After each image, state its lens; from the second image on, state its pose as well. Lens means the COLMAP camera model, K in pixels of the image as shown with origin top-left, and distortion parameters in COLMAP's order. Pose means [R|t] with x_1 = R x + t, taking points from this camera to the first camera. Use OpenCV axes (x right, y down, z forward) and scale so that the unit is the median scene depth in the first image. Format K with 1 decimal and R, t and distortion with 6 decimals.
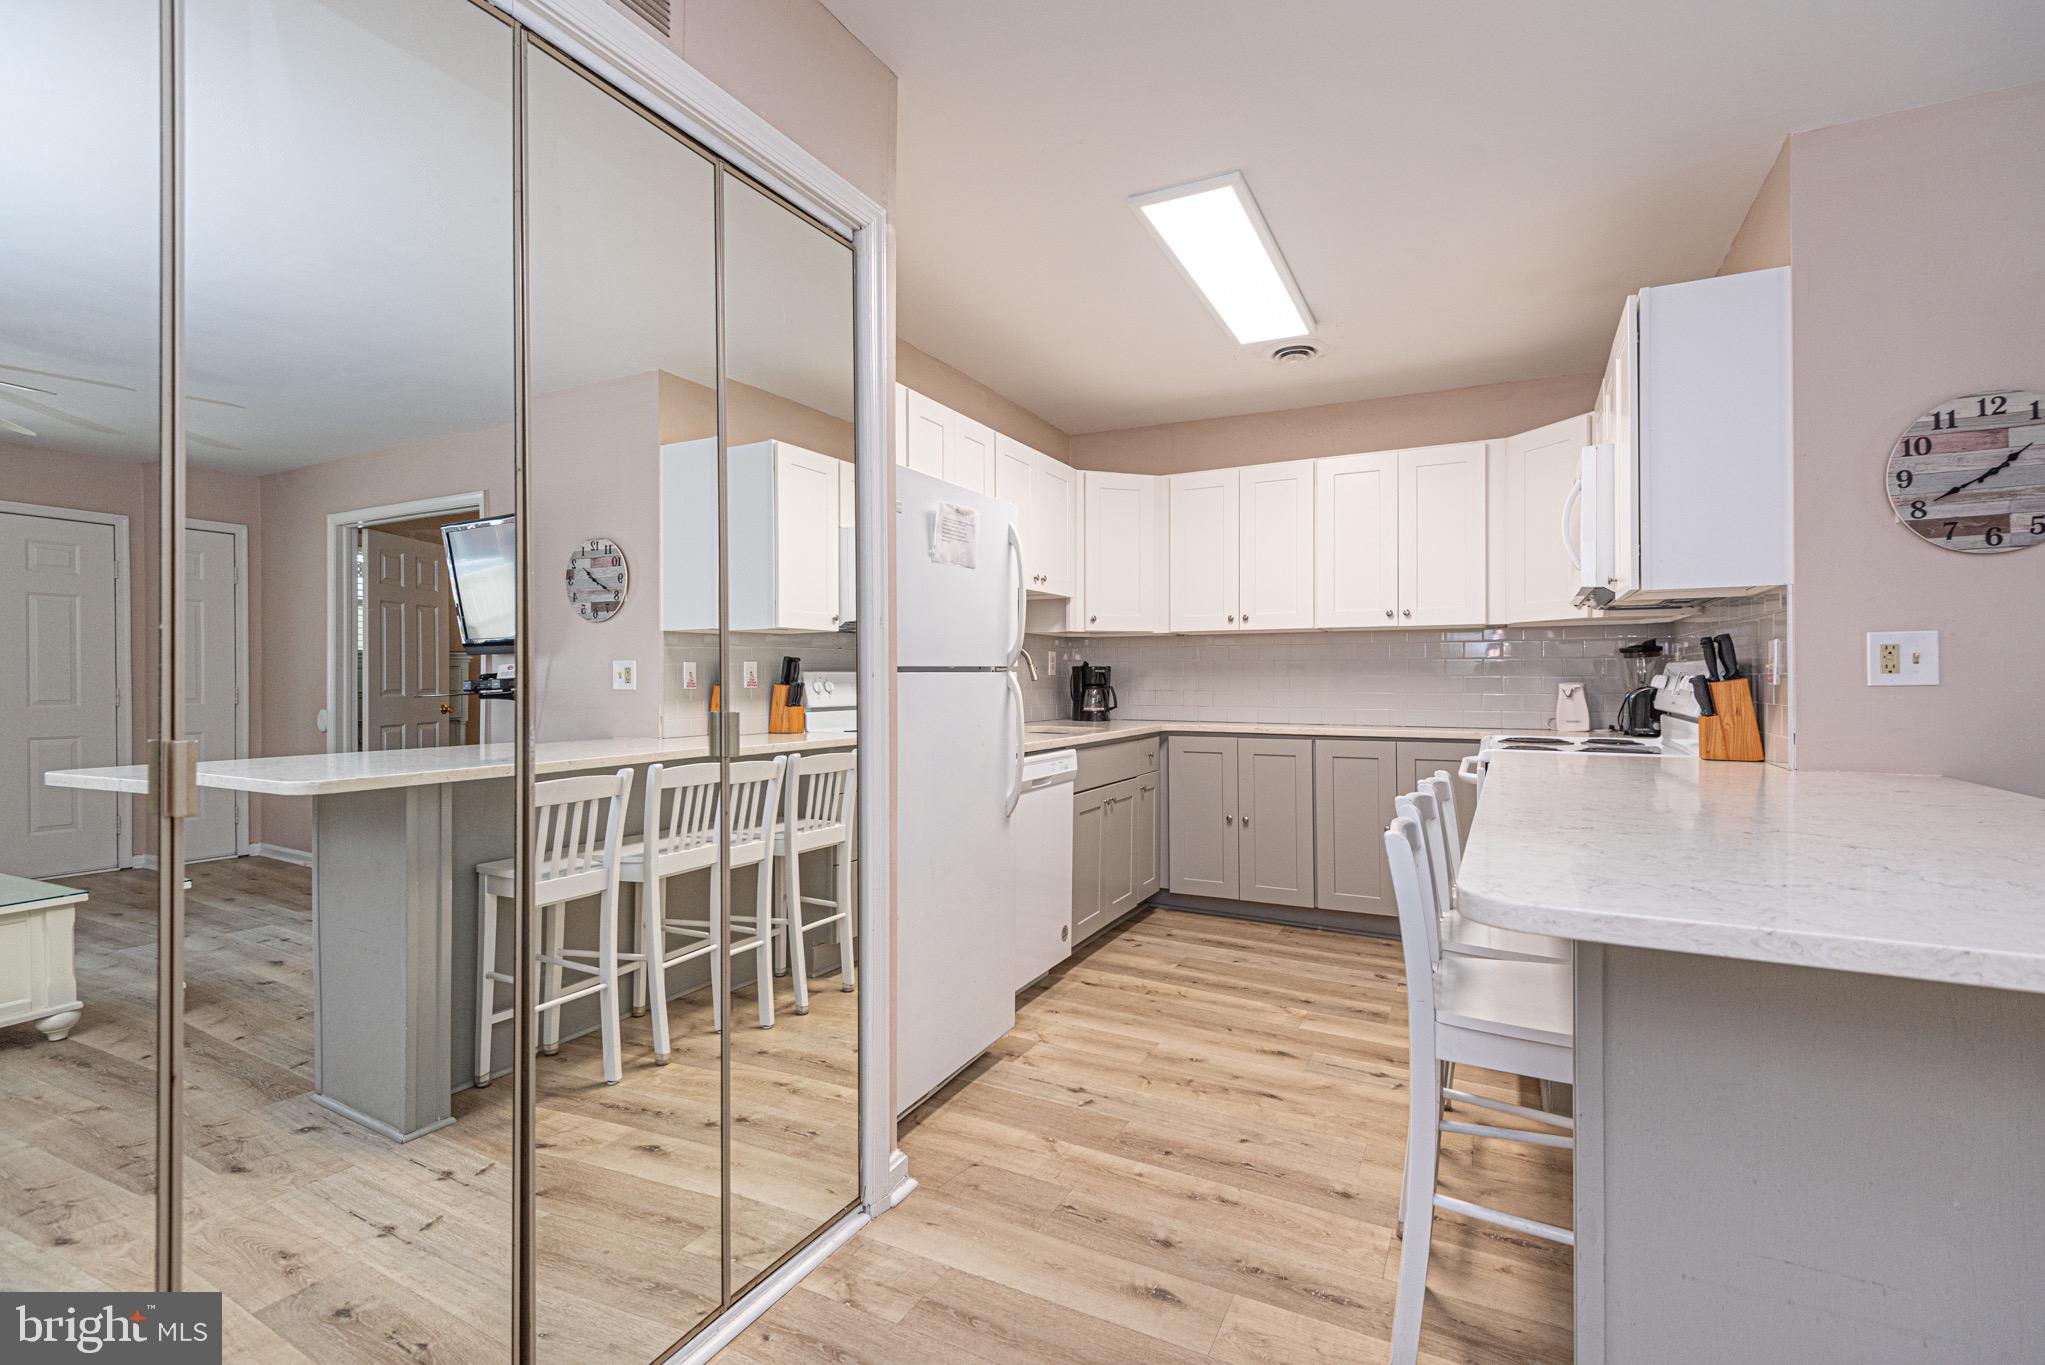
lens RADIAL K [[987.1, 0, 1141.6], [0, 987.1, 678.4], [0, 0, 1]] dist [-0.002083, -0.000378]
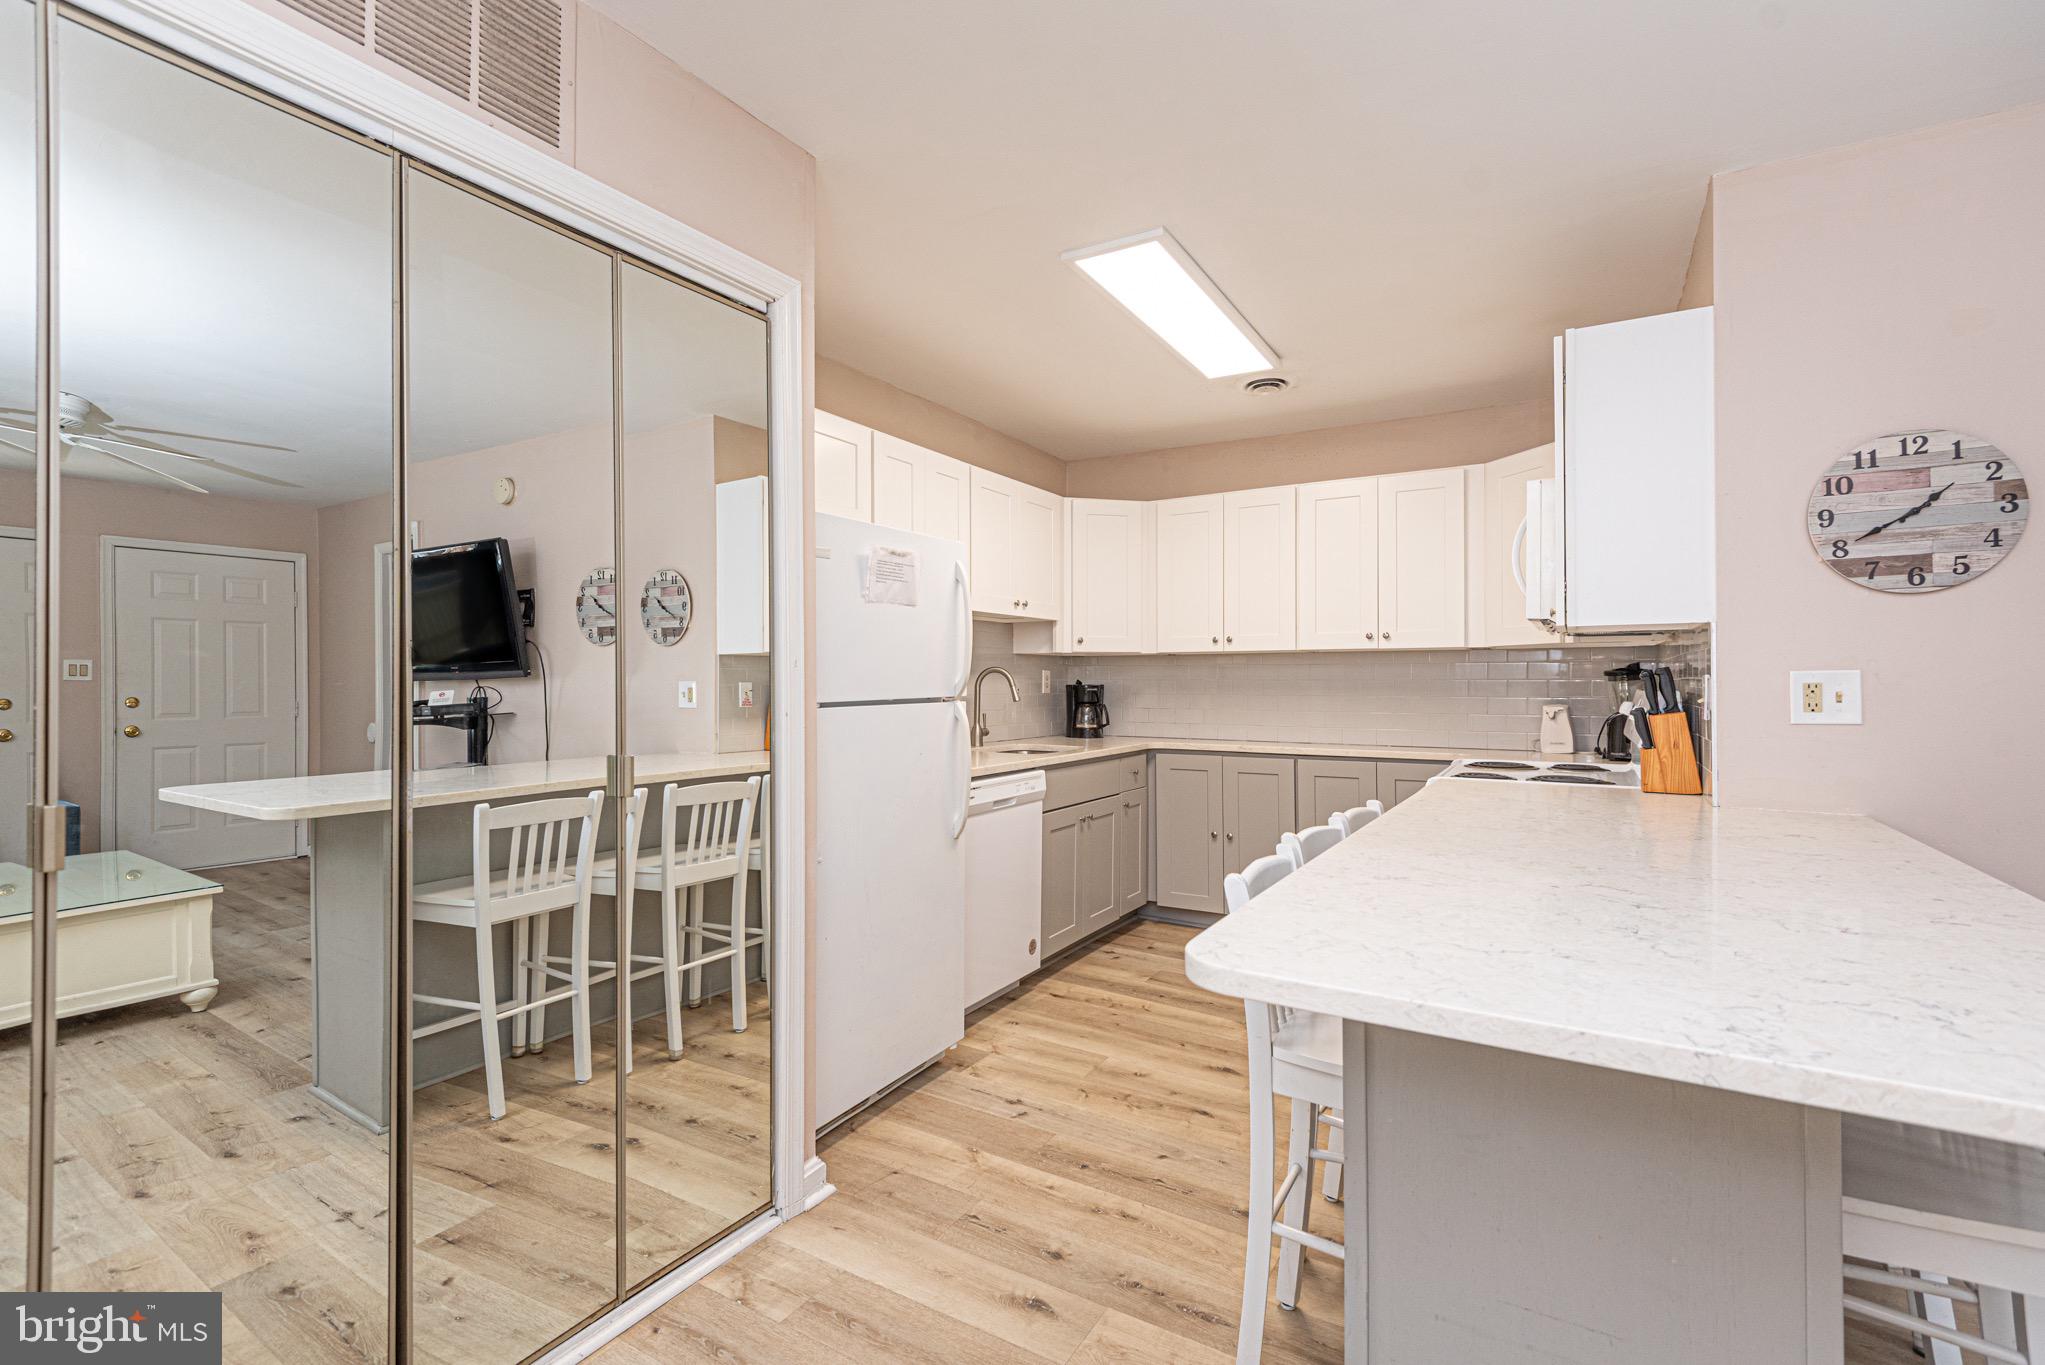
lens RADIAL K [[974.4, 0, 1150.5], [0, 974.4, 675.9], [0, 0, 1]] dist [-0.000587, -0.001324]
pose [[0.998219, 0.005211, -0.059422, 0.150424], [-0.005402, 0.999981, -0.003052, -0.035827], [0.059405, 0.003367, 0.998228, -0.028711]]
